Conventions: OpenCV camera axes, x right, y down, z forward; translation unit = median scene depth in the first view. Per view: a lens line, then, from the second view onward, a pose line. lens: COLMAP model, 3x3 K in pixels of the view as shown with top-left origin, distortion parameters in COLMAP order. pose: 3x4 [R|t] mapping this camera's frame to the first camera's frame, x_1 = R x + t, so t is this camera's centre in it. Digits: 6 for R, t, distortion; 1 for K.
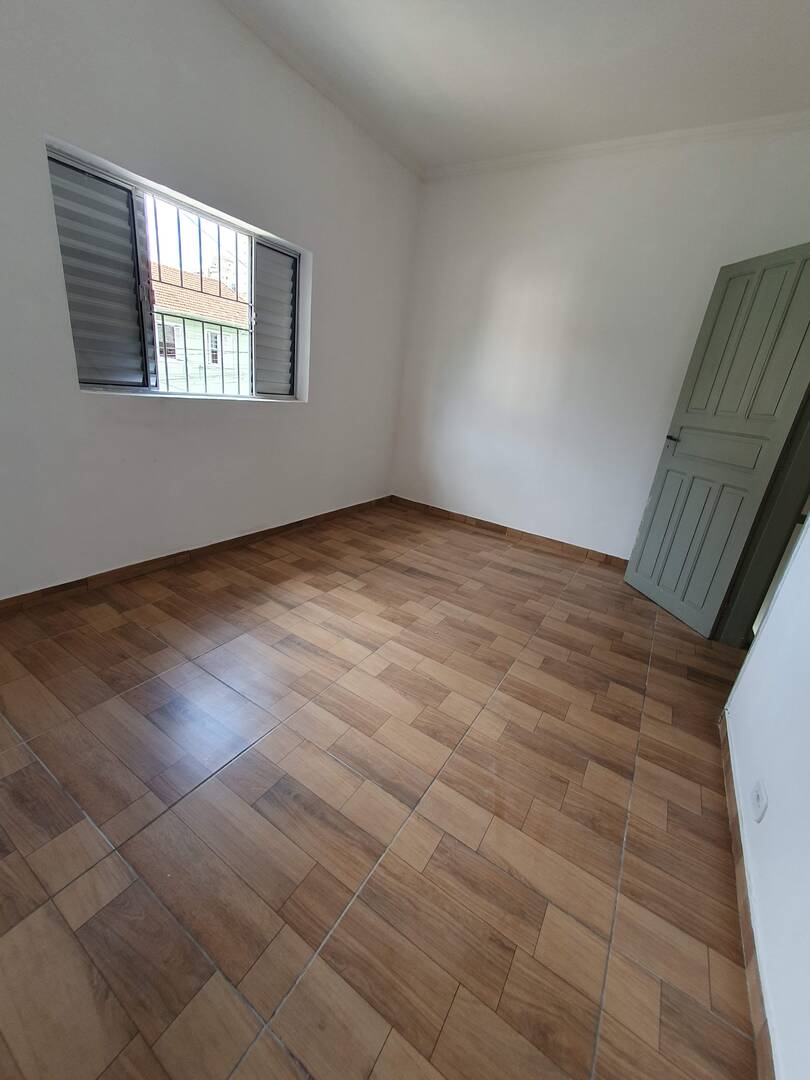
lens RADIAL K [[427.0, 0, 405.0], [0, 427.0, 540.0], [0, 0, 1]] dist [0.008515, -0.000014]
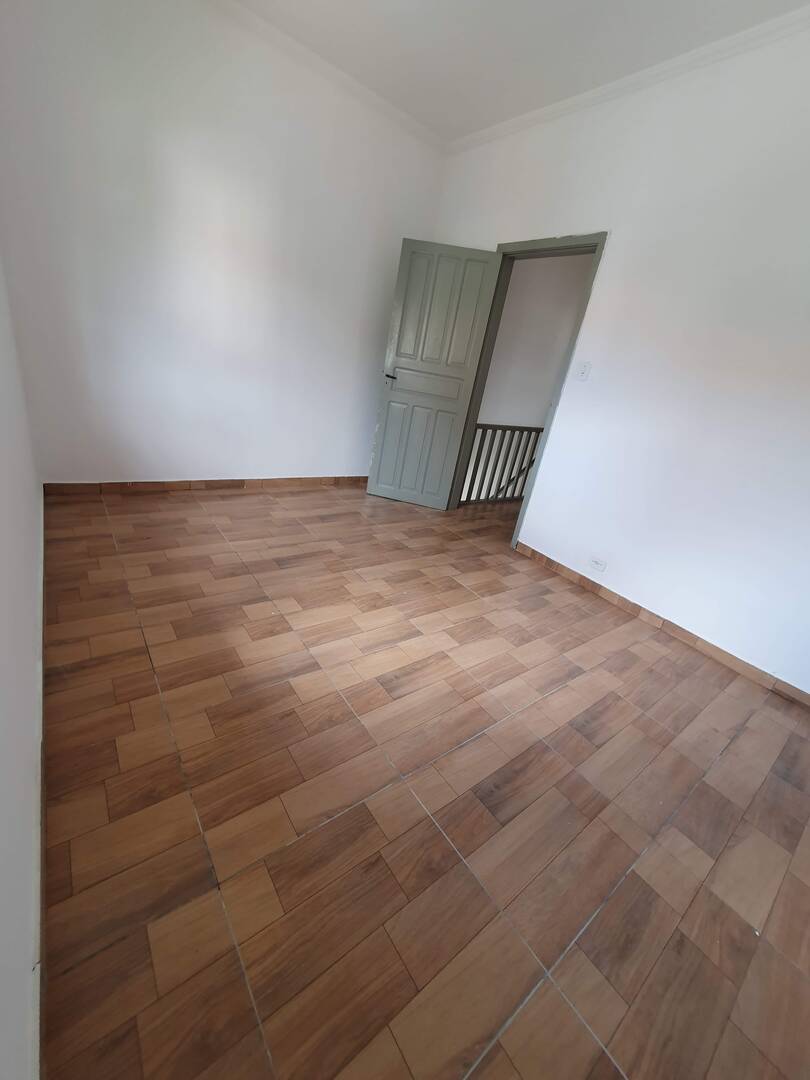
lens RADIAL K [[427.0, 0, 405.0], [0, 427.0, 540.0], [0, 0, 1]] dist [0.008515, -0.000014]
pose [[0.358943, -0.413904, 0.836567, -0.752683], [0.200033, 0.909584, 0.364203, -0.291849], [-0.911673, 0.036613, 0.409283, 0.532211]]
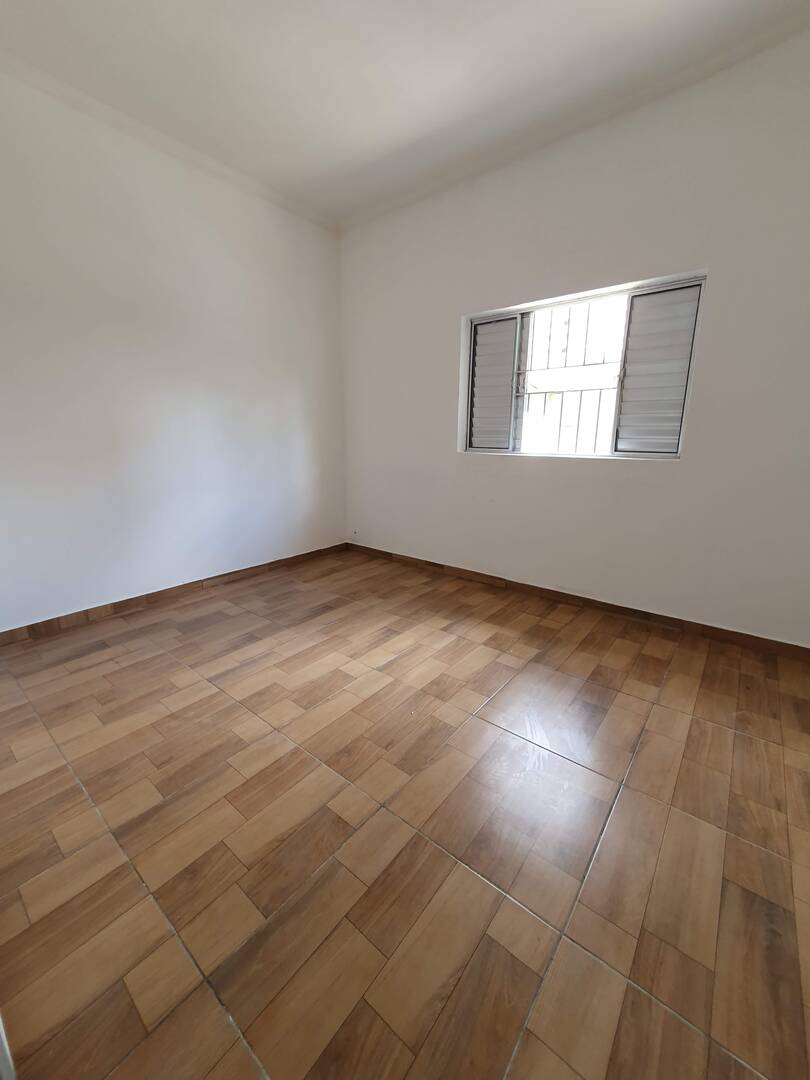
lens RADIAL K [[427.0, 0, 405.0], [0, 427.0, 540.0], [0, 0, 1]] dist [0.008515, -0.000014]
pose [[-0.115056, 0.130225, -0.984786, 0.784569], [-0.359819, 0.918583, 0.163509, -0.194510], [0.925901, 0.373157, -0.058831, 0.883359]]
